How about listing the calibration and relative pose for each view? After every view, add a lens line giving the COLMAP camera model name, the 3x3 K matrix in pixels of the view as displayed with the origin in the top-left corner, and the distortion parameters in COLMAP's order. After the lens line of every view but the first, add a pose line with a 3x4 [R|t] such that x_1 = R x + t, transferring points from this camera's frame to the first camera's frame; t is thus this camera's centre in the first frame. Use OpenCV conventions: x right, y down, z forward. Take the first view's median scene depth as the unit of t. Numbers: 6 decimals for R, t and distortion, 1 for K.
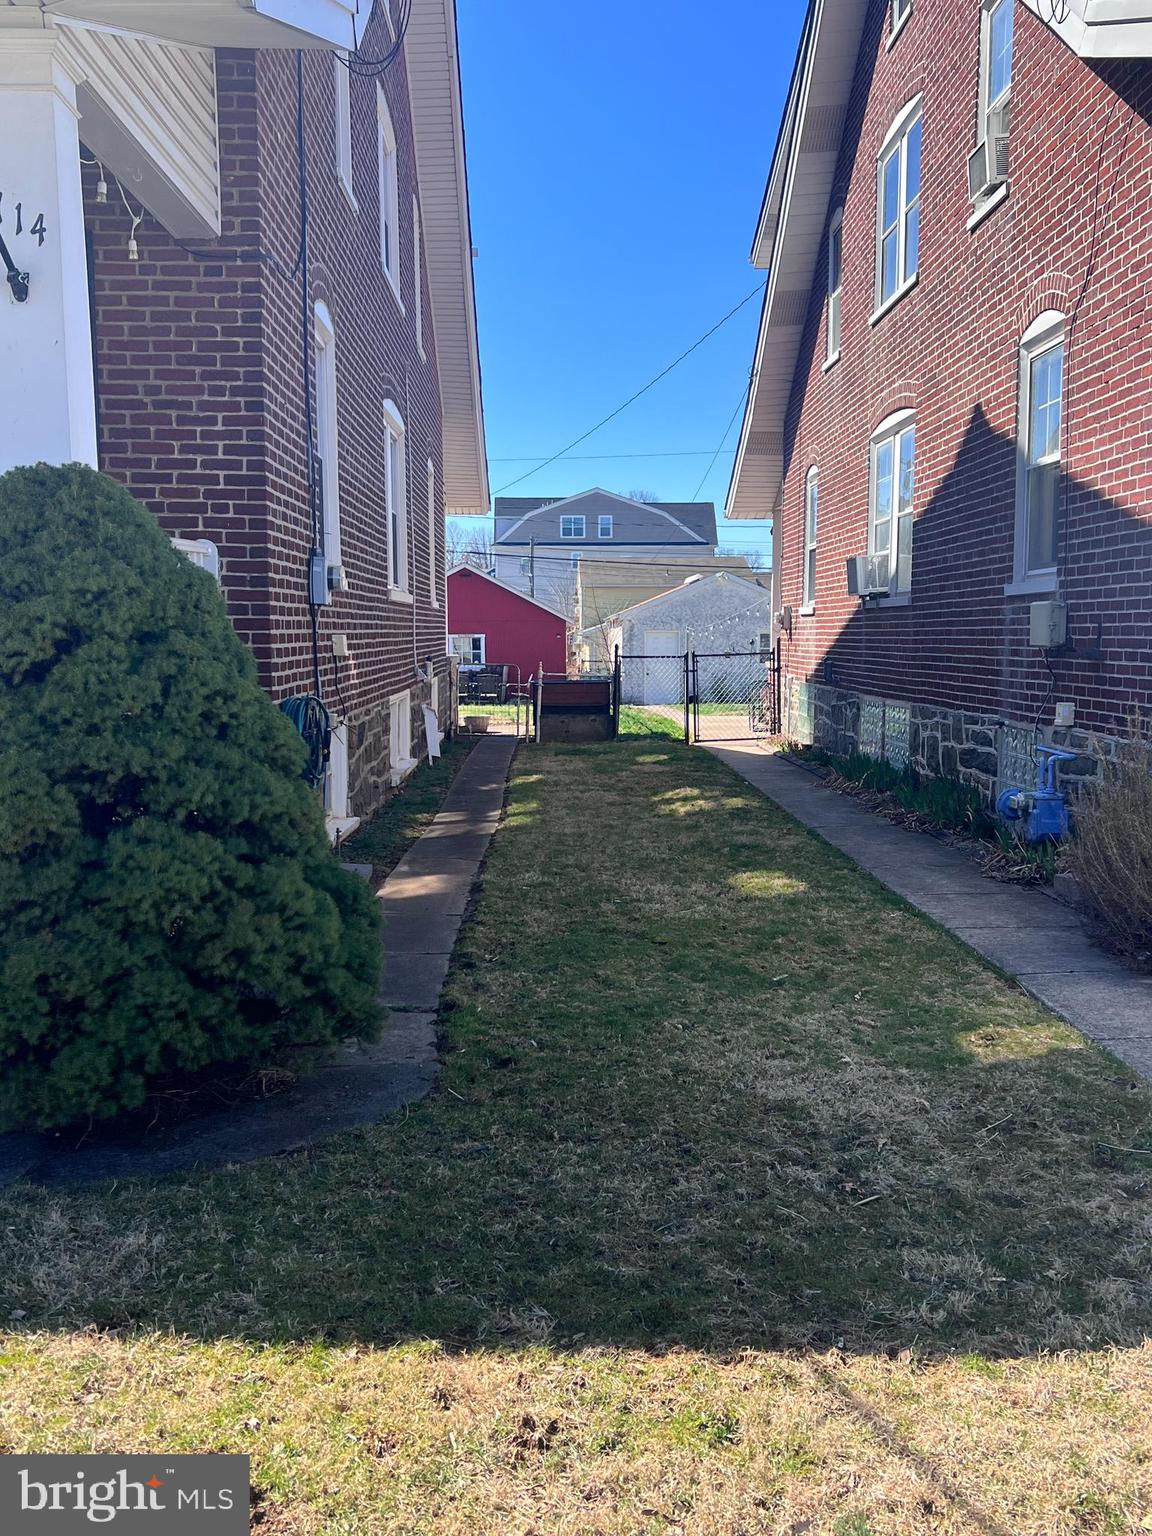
lens RADIAL K [[1403.5, 0, 576.1], [0, 1403.5, 766.7], [0, 0, 1]] dist [0.015243, 0.000000]
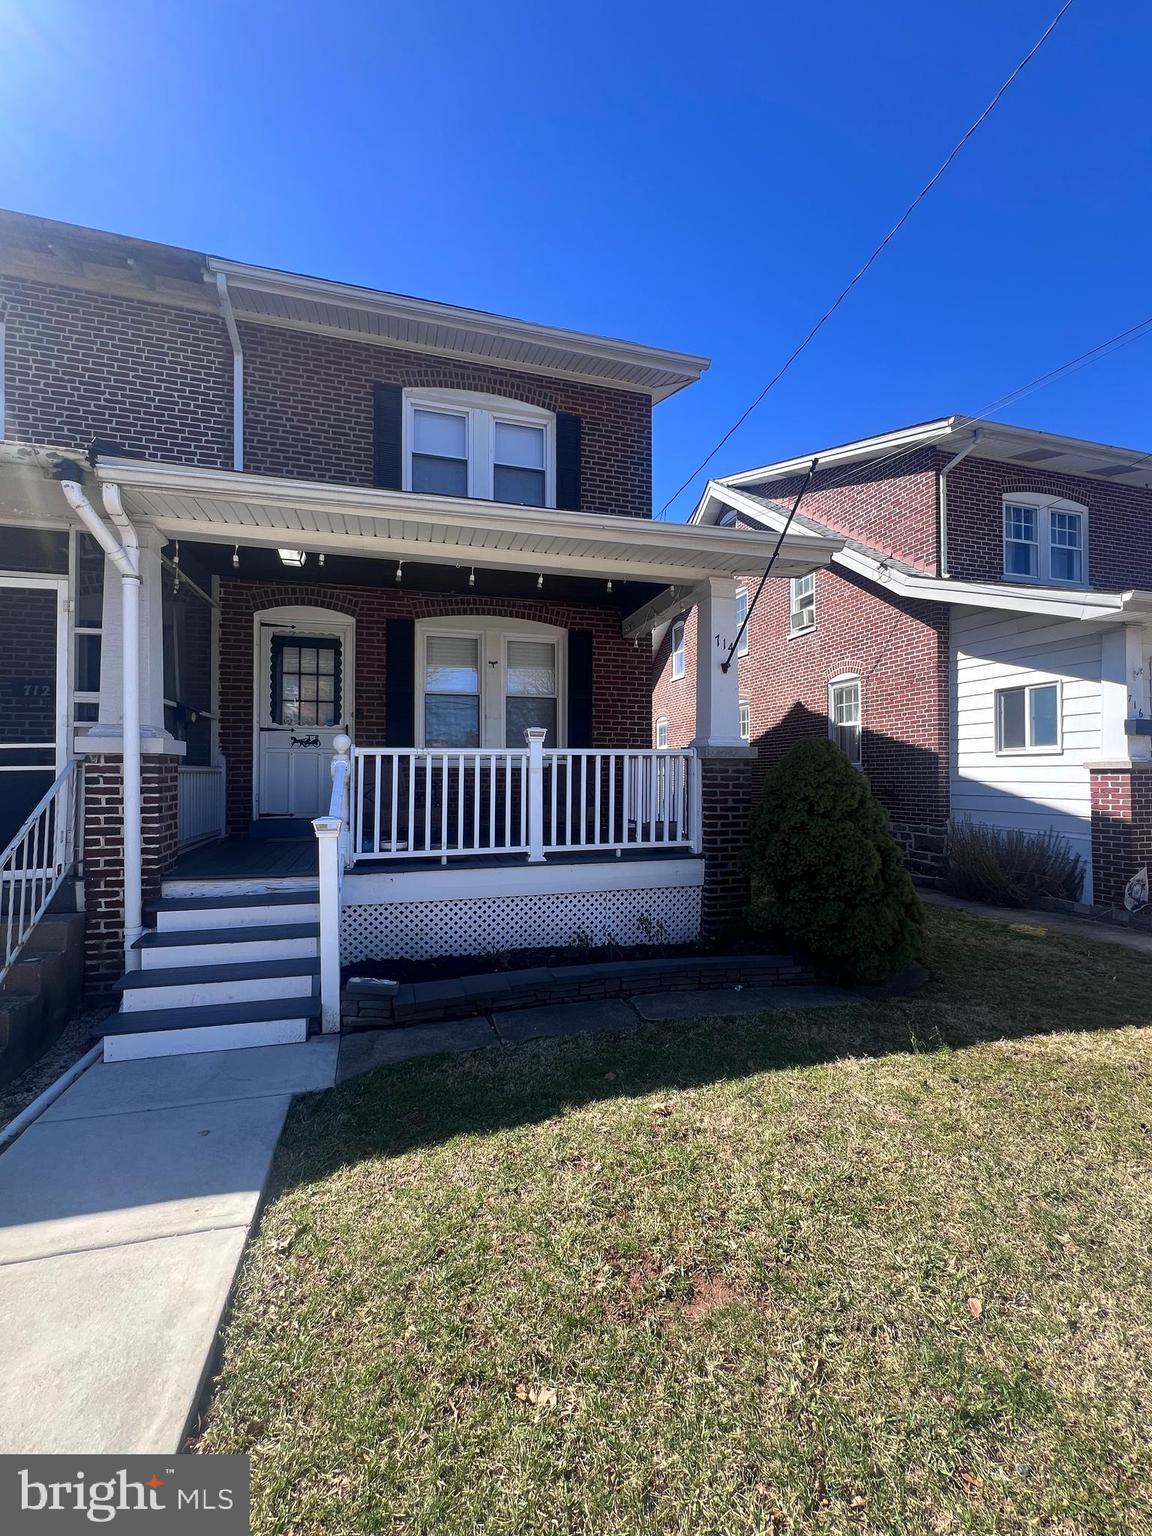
lens RADIAL K [[618.3, 0, 574.9], [0, 618.3, 761.0], [0, 0, 1]] dist [-0.001859, -0.000063]
pose [[0.966925, 0.005936, 0.254992, -0.792109], [0.025486, 0.992477, -0.119746, -0.021993], [-0.253785, 0.122284, 0.959500, -0.041411]]
